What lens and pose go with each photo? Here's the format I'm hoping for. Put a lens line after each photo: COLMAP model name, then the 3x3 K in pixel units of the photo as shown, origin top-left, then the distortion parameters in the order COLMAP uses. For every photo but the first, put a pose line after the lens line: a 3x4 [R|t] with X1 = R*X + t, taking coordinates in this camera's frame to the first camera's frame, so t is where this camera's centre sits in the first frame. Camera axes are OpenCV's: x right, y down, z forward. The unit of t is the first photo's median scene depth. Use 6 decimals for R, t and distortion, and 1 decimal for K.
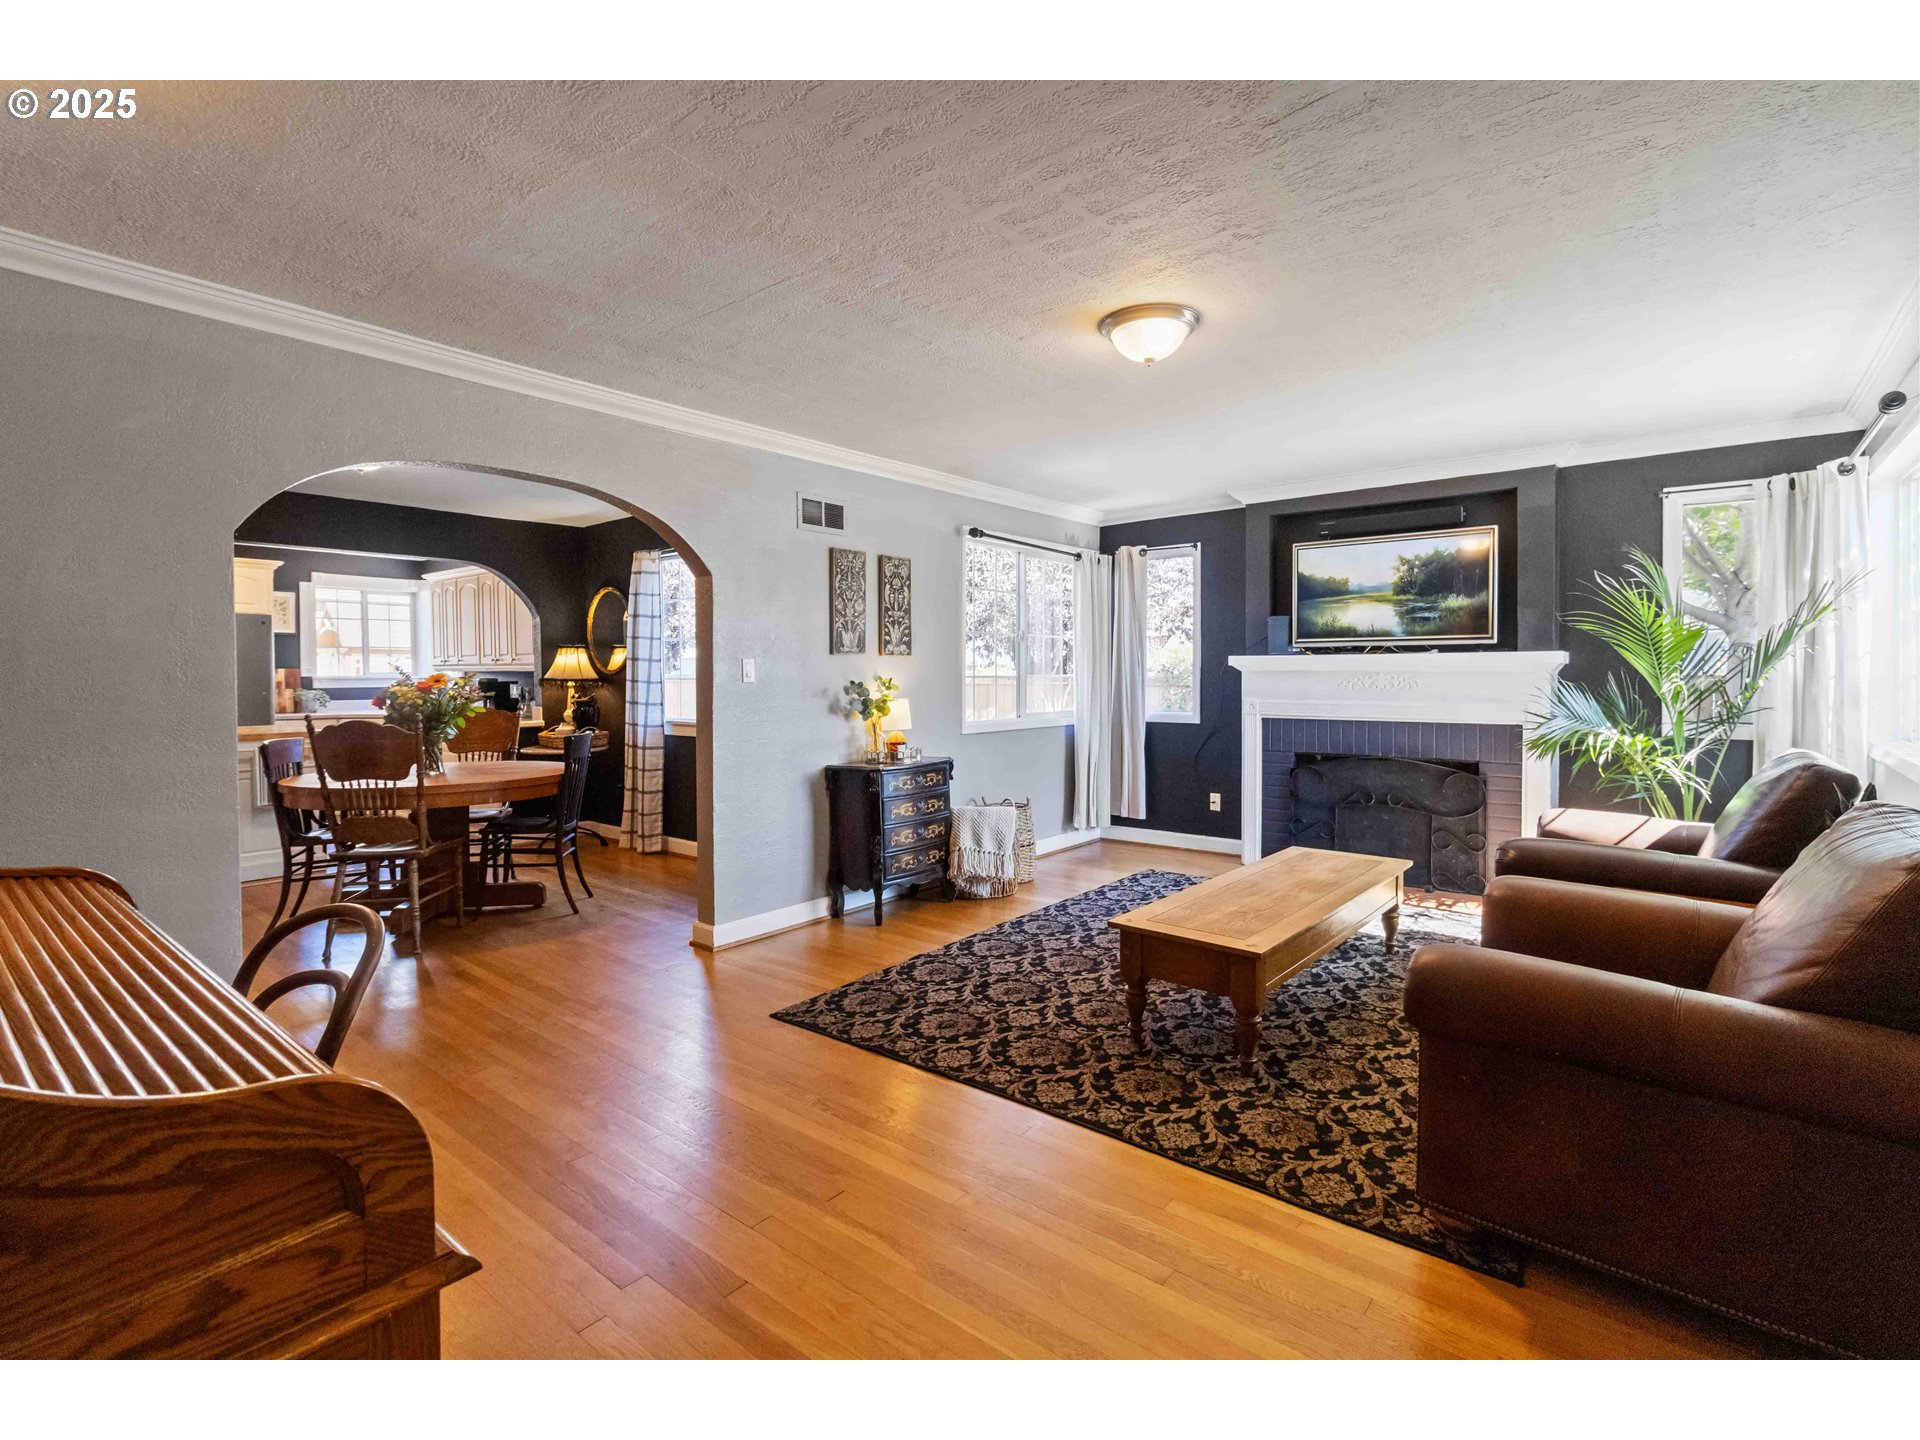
lens RADIAL K [[906.9, 0, 1002.5], [0, 906.9, 692.5], [0, 0, 1]] dist [0.004282, -0.002045]
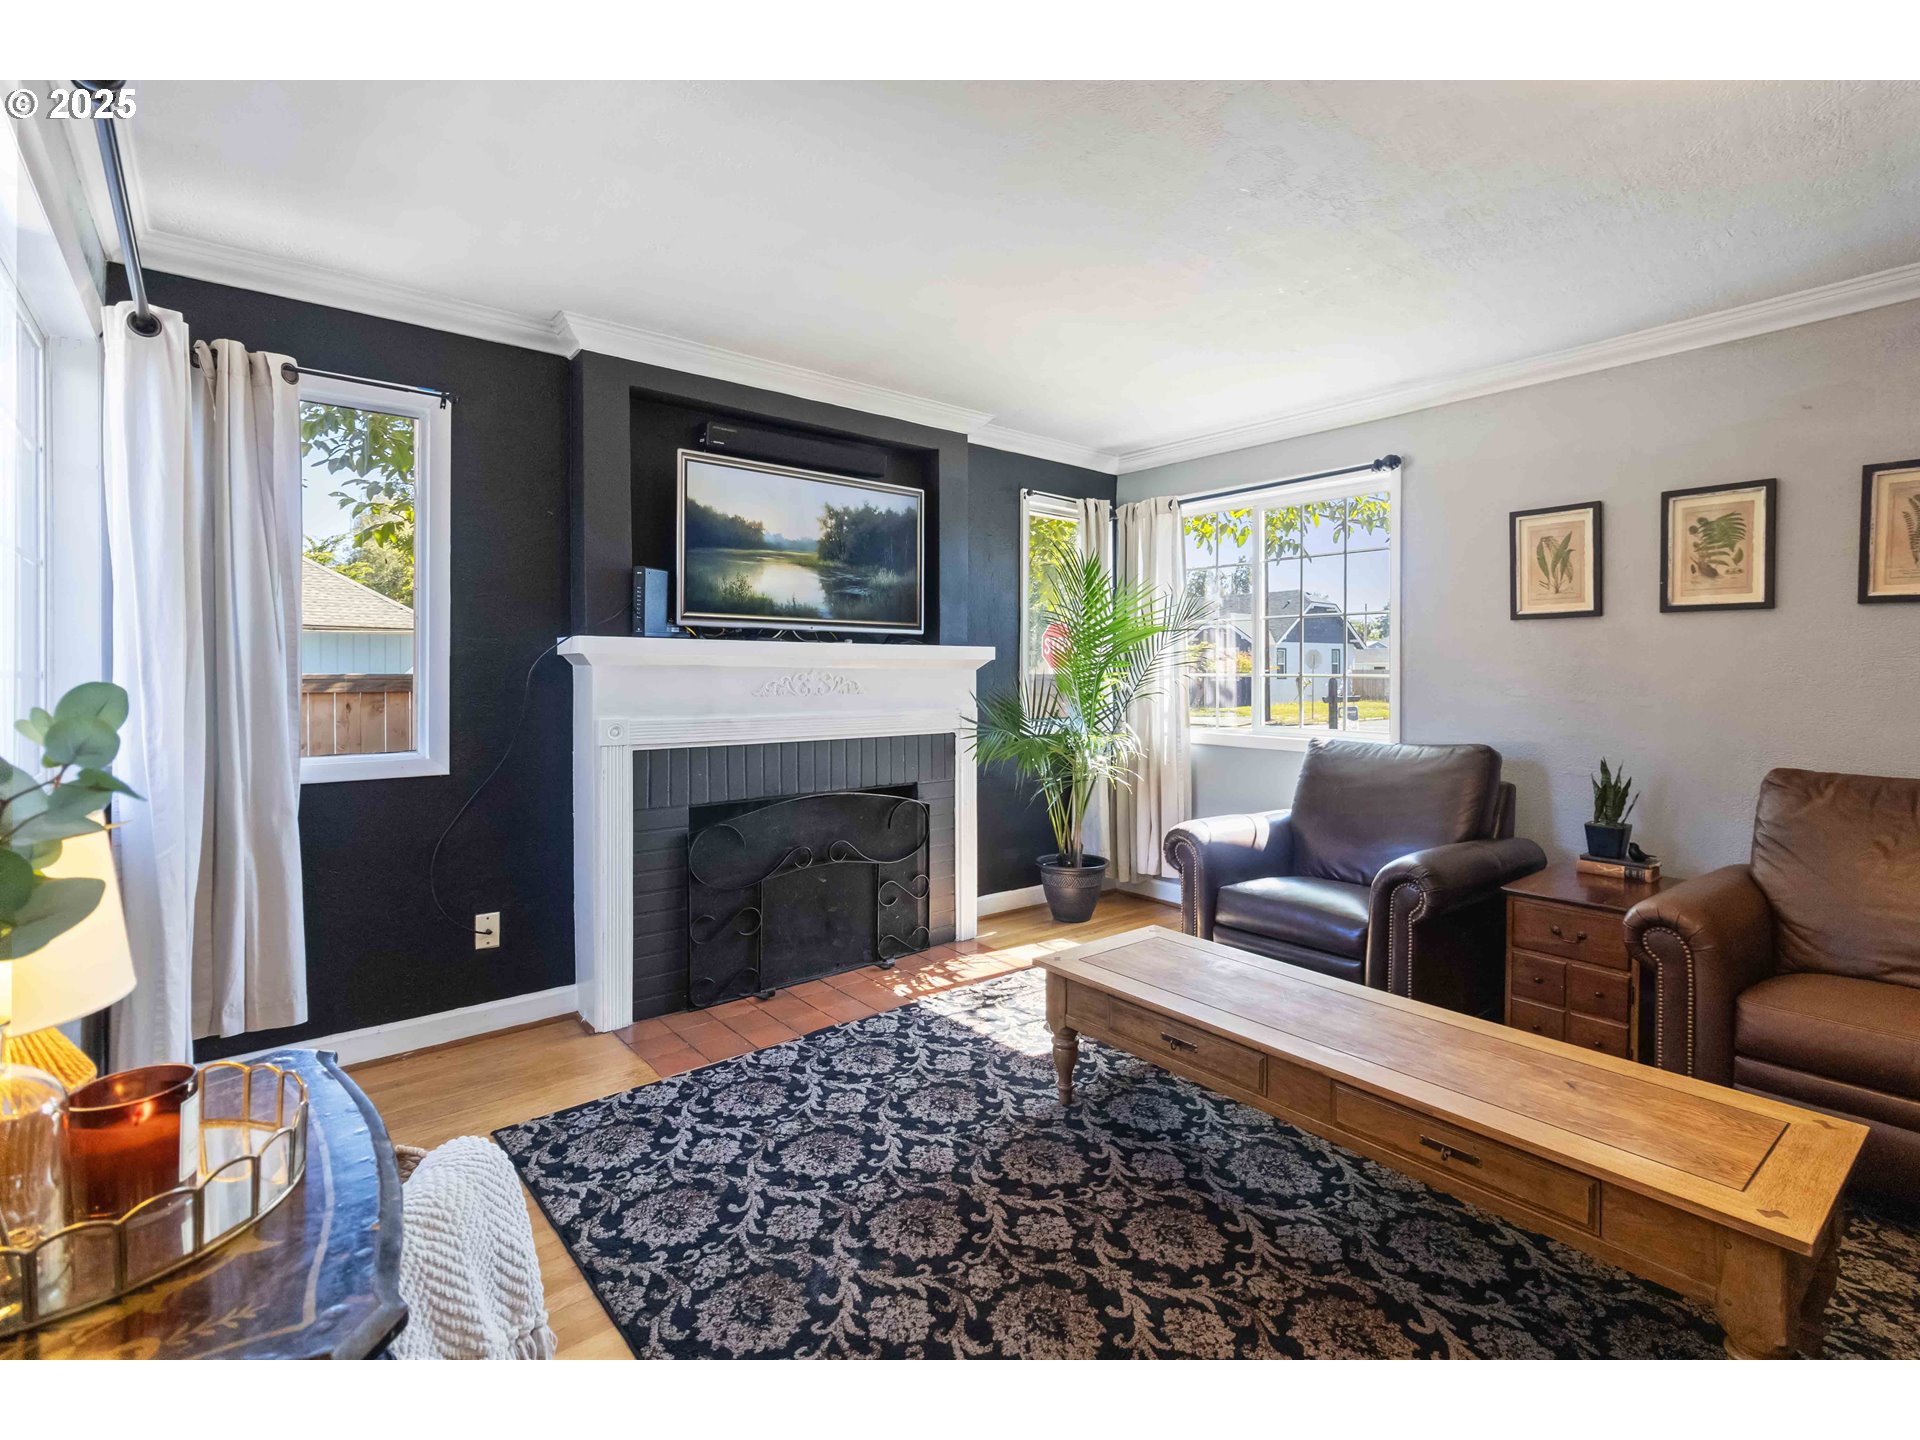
lens RADIAL K [[906.9, 0, 967.8], [0, 906.9, 679.7], [0, 0, 1]] dist [0.004282, -0.002045]
pose [[0.198818, -0.003729, 0.980029, -0.236321], [0.017855, 0.999841, 0.000182, -0.012948], [-0.979874, 0.017462, 0.198853, 0.777877]]
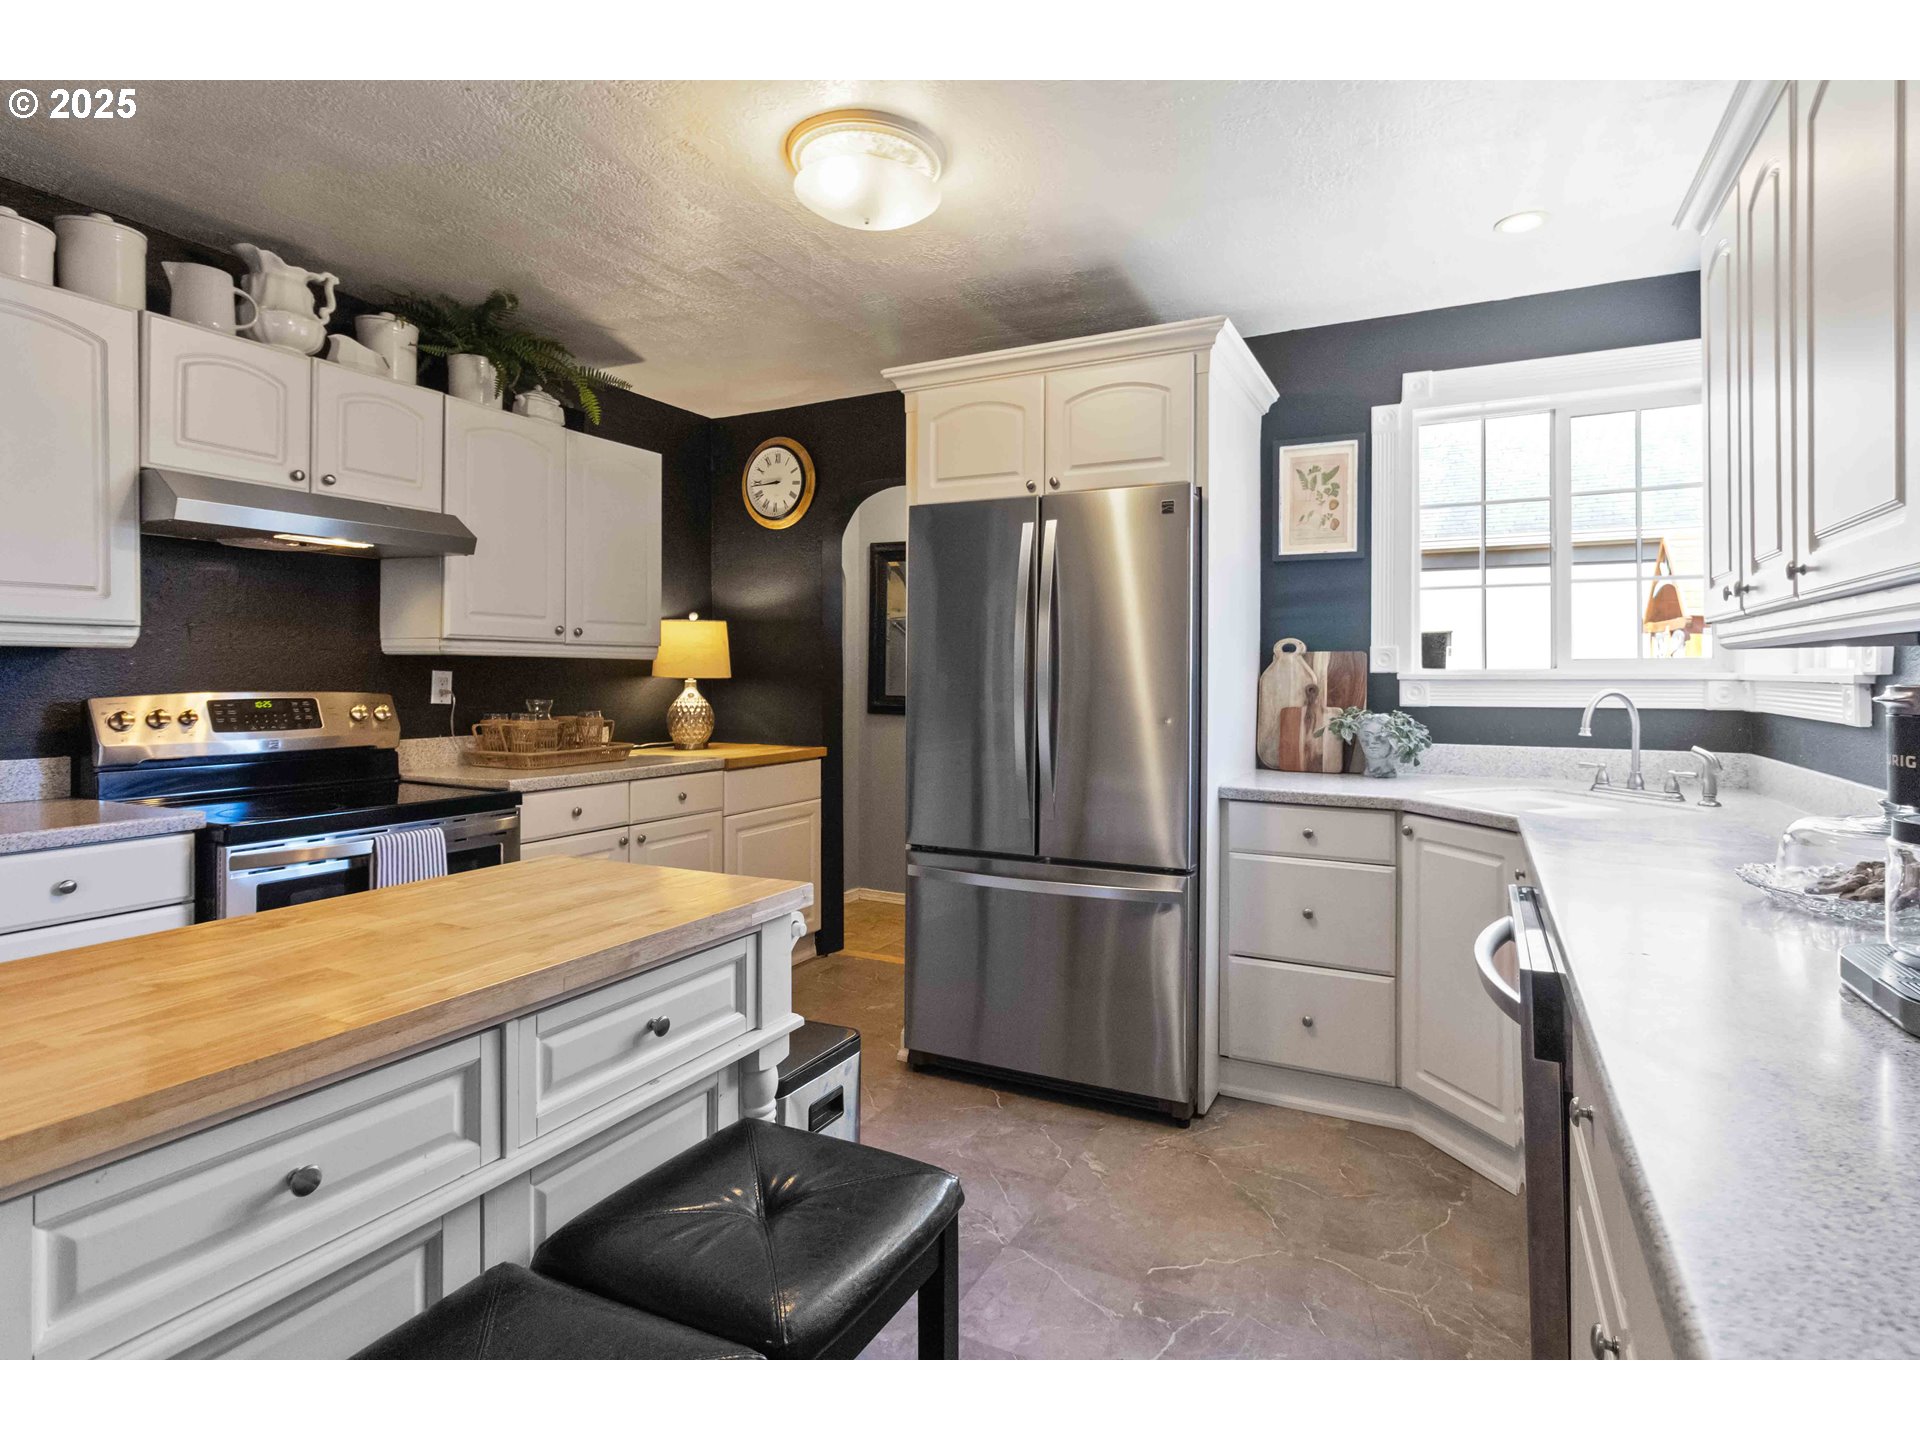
lens RADIAL K [[970.3, 0, 983.2], [0, 970.3, 681.6], [0, 0, 1]] dist [-0.006363, -0.001528]
pose [[0.216502, 0.009545, -0.976236, -0.701994], [-0.022302, 0.999740, 0.004829, -0.020374], [0.976027, 0.020726, 0.216658, 1.248972]]
